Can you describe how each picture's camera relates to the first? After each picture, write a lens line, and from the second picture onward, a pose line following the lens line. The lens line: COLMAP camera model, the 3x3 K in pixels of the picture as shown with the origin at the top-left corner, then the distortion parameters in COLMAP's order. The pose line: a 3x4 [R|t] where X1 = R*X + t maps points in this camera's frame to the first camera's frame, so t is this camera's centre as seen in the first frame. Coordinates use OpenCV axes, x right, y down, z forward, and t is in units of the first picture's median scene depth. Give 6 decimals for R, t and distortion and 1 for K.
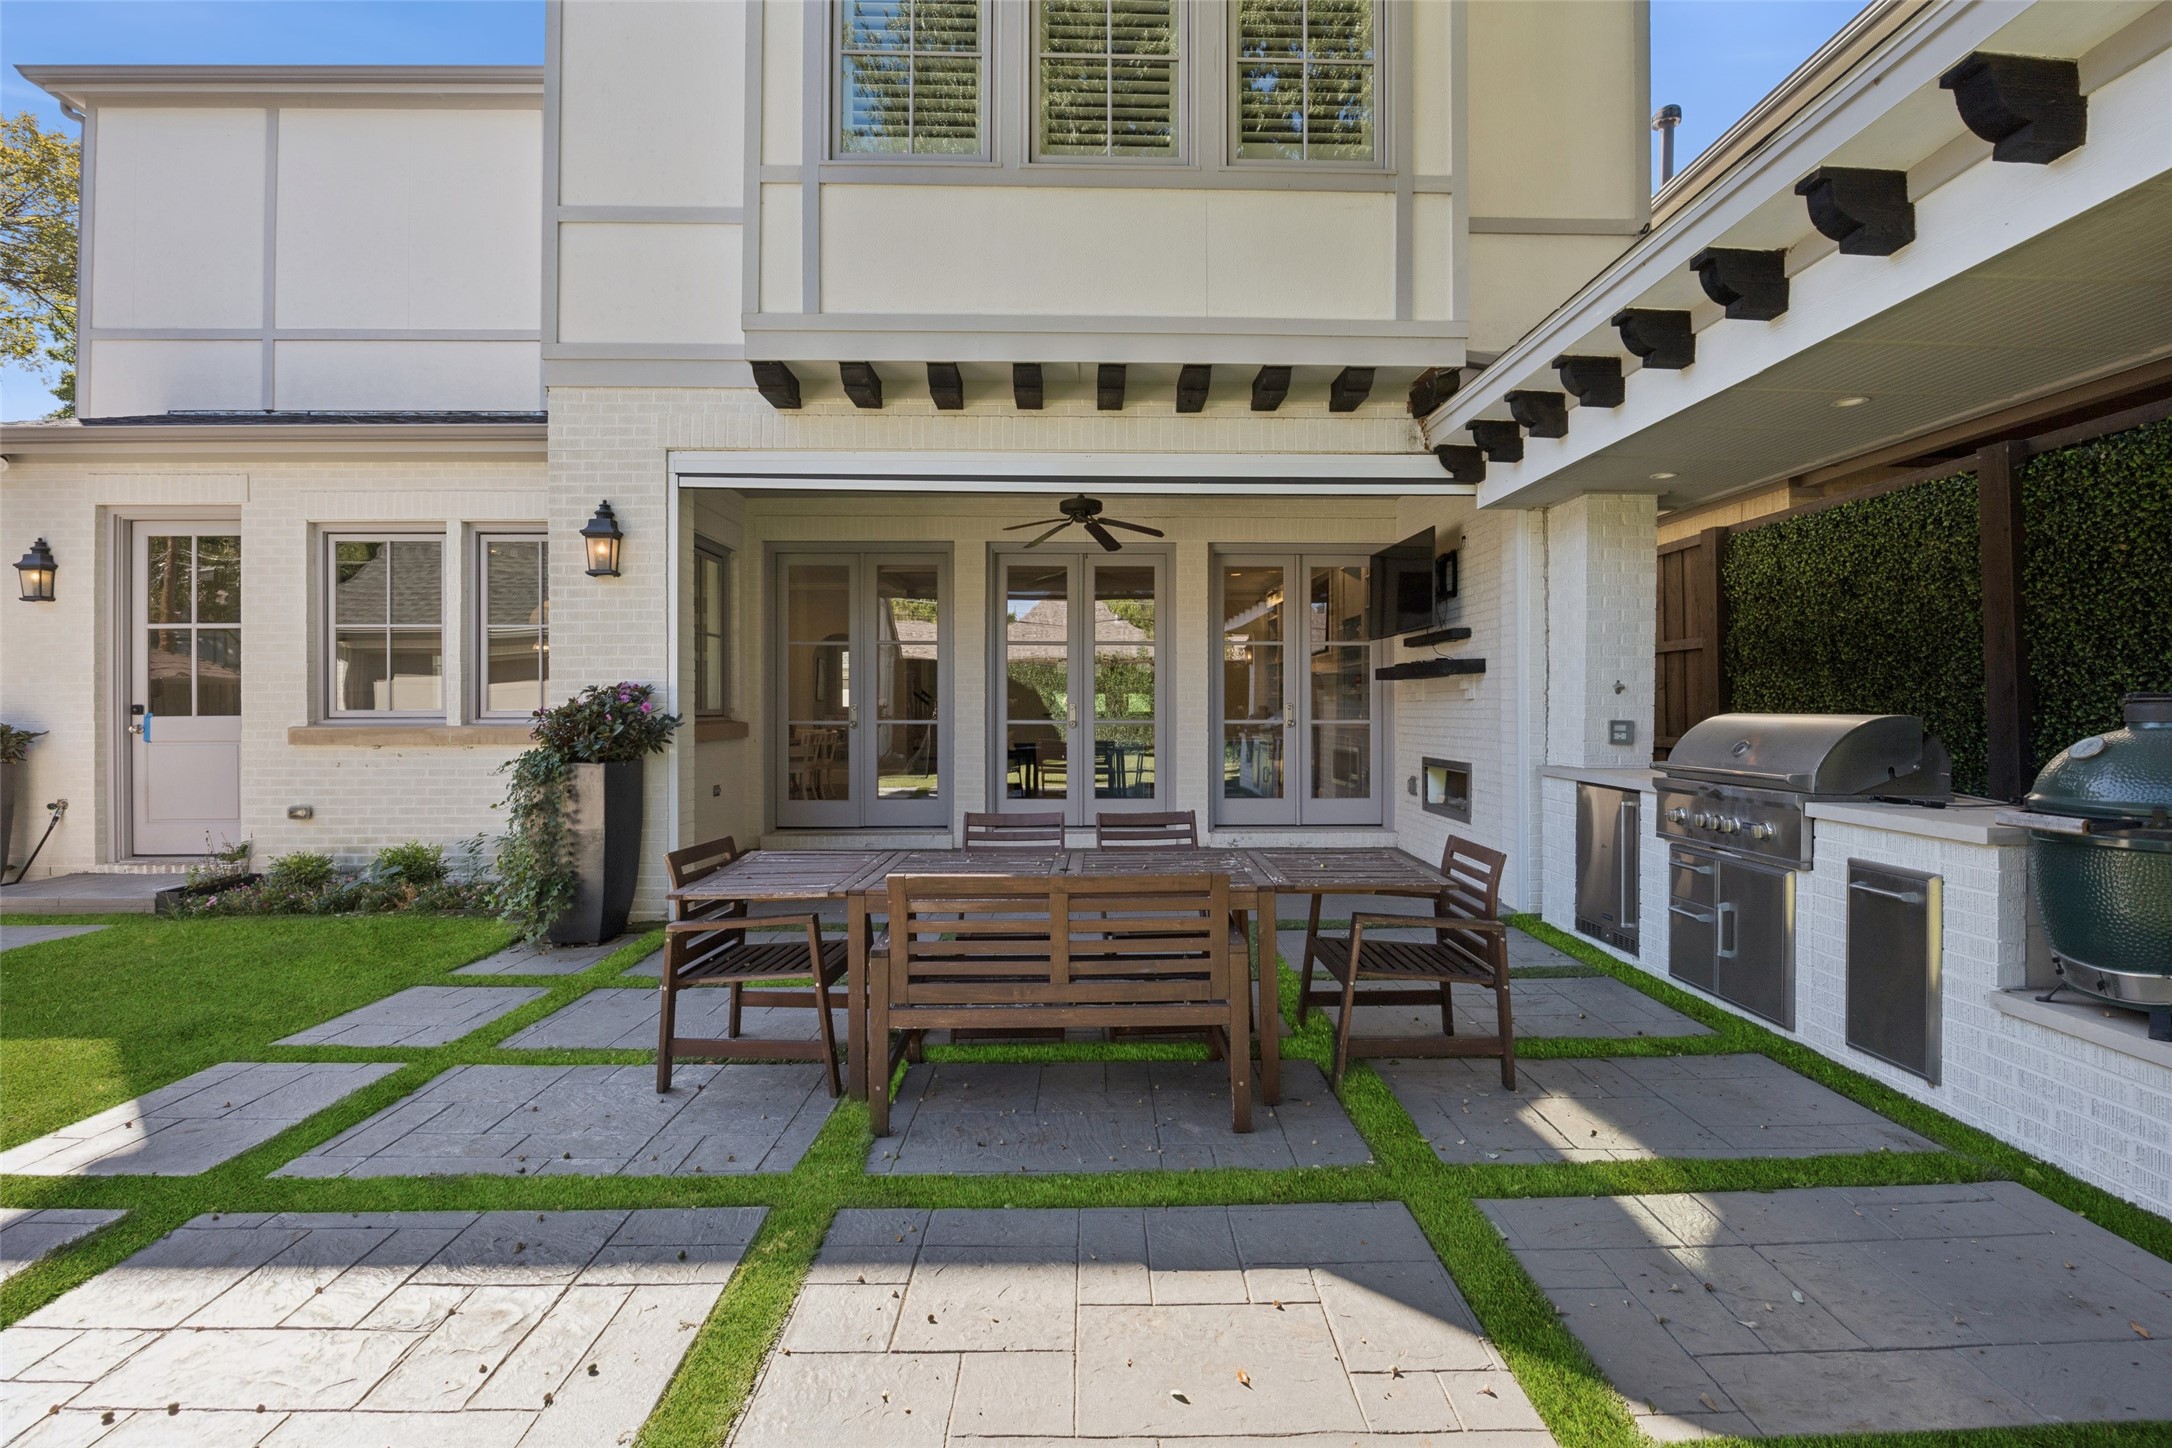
lens RADIAL K [[961.2, 0, 1086.0], [0, 961.2, 724.0], [0, 0, 1]] dist [-0.018894, 0.000091]
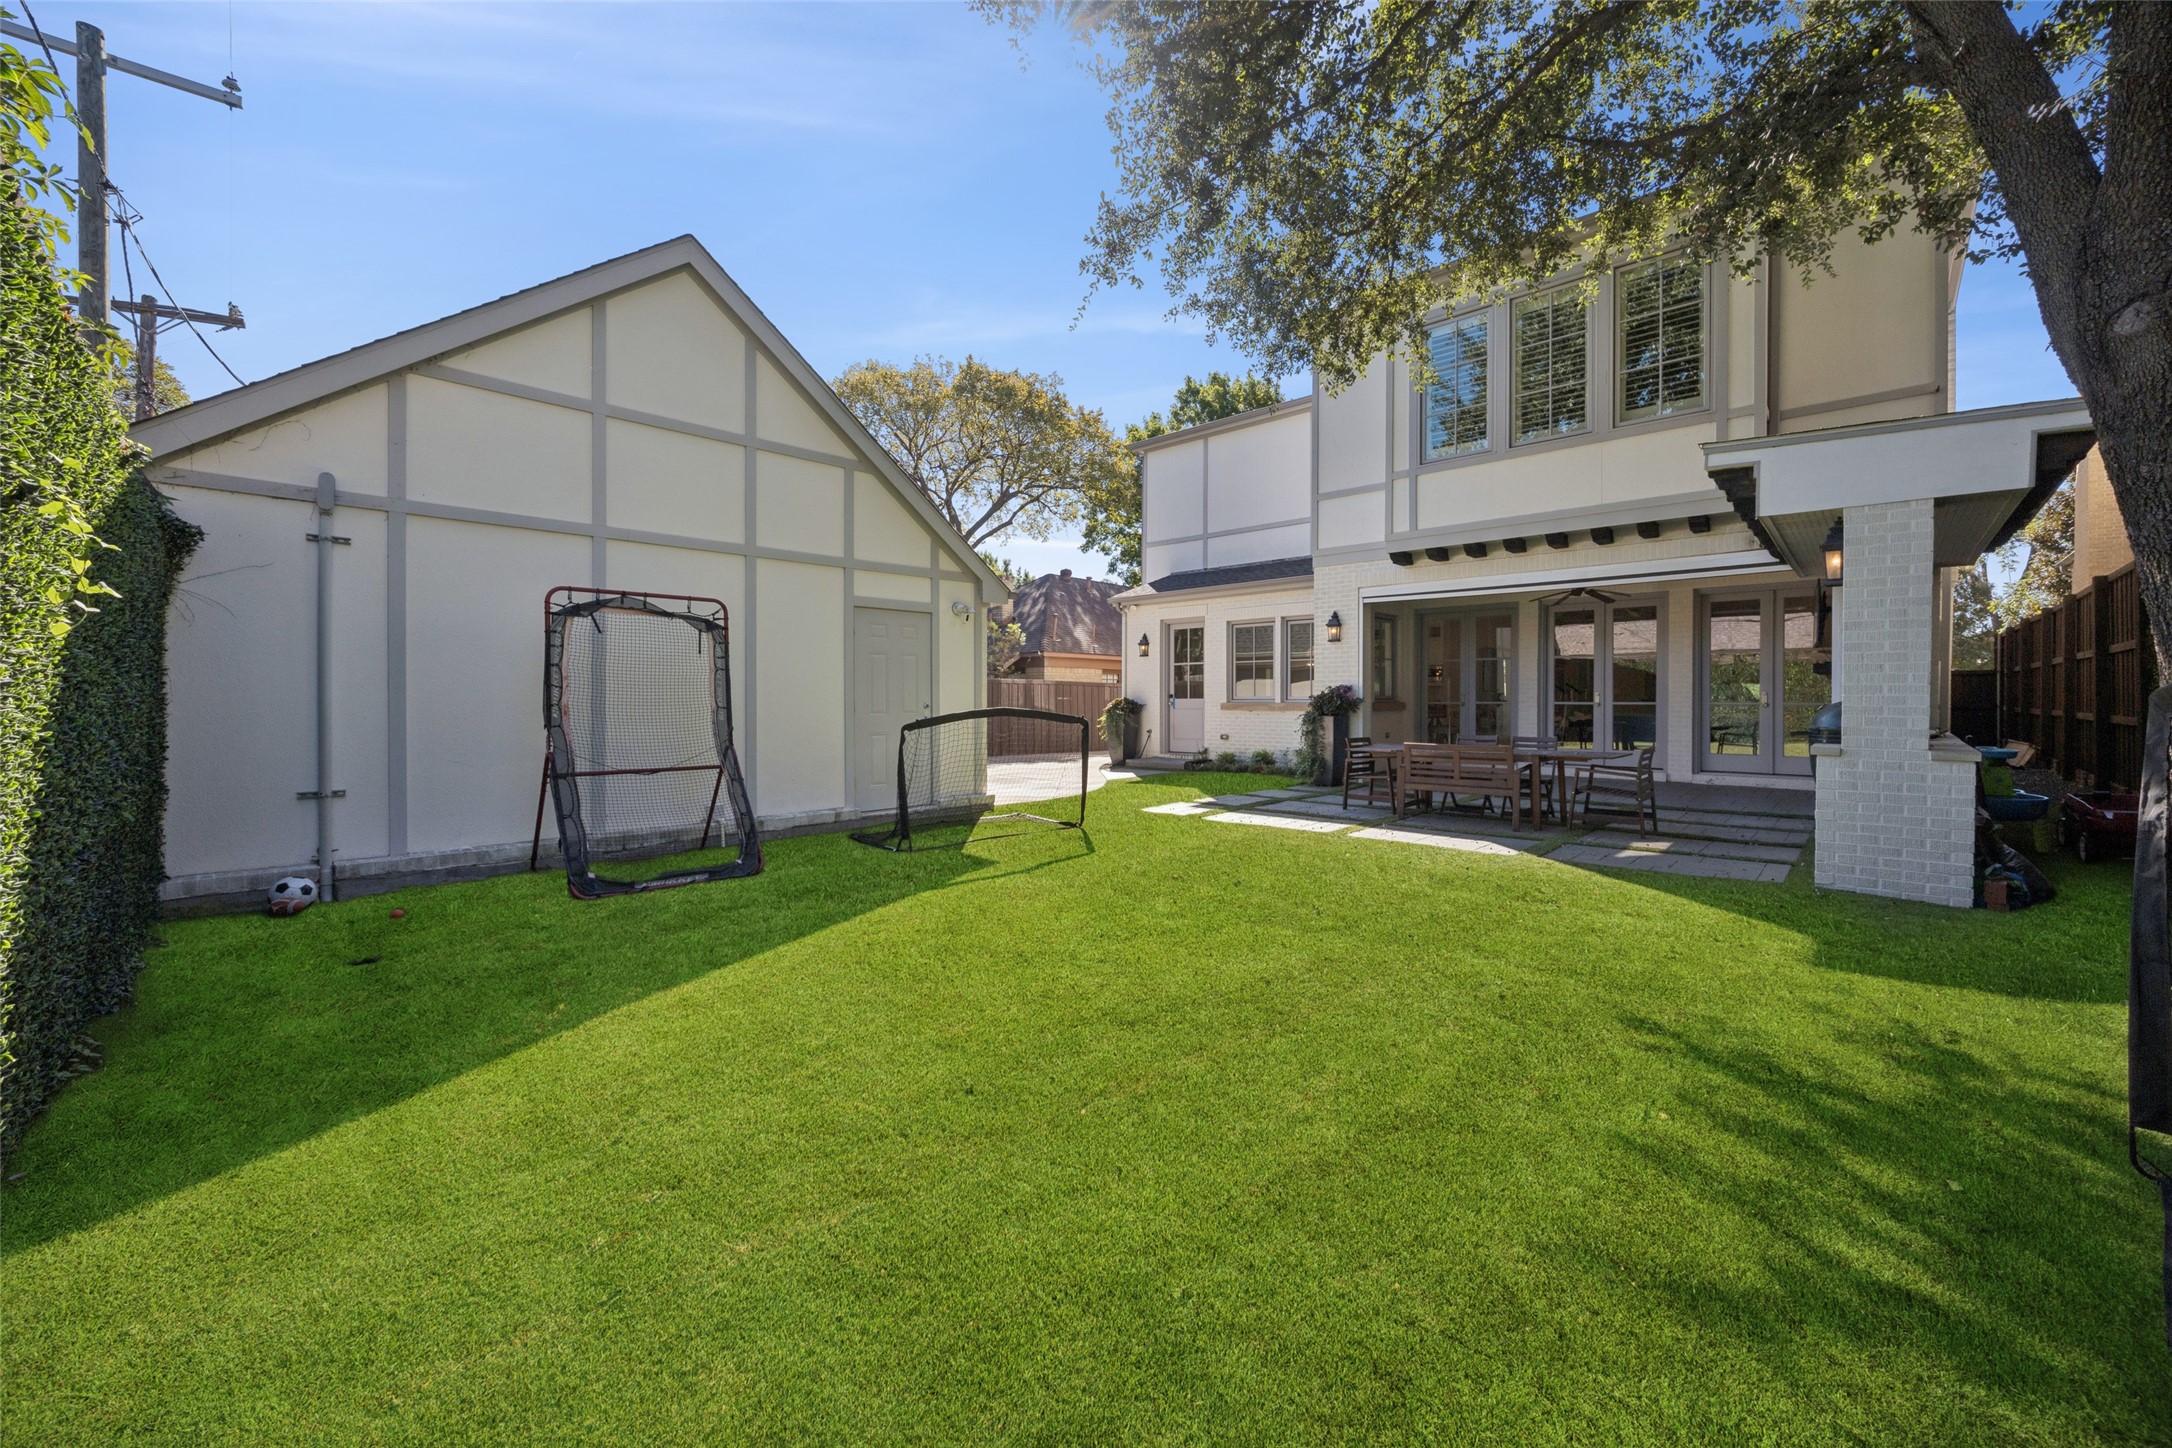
lens RADIAL K [[831.8, 0, 1100.4], [0, 831.8, 714.6], [0, 0, 1]] dist [-0.005642, -0.000134]
pose [[0.721446, 0.009198, -0.692409, 0.470261], [-0.000563, 0.999919, 0.012697, 0.006852], [0.692470, -0.008771, 0.721393, -0.832466]]
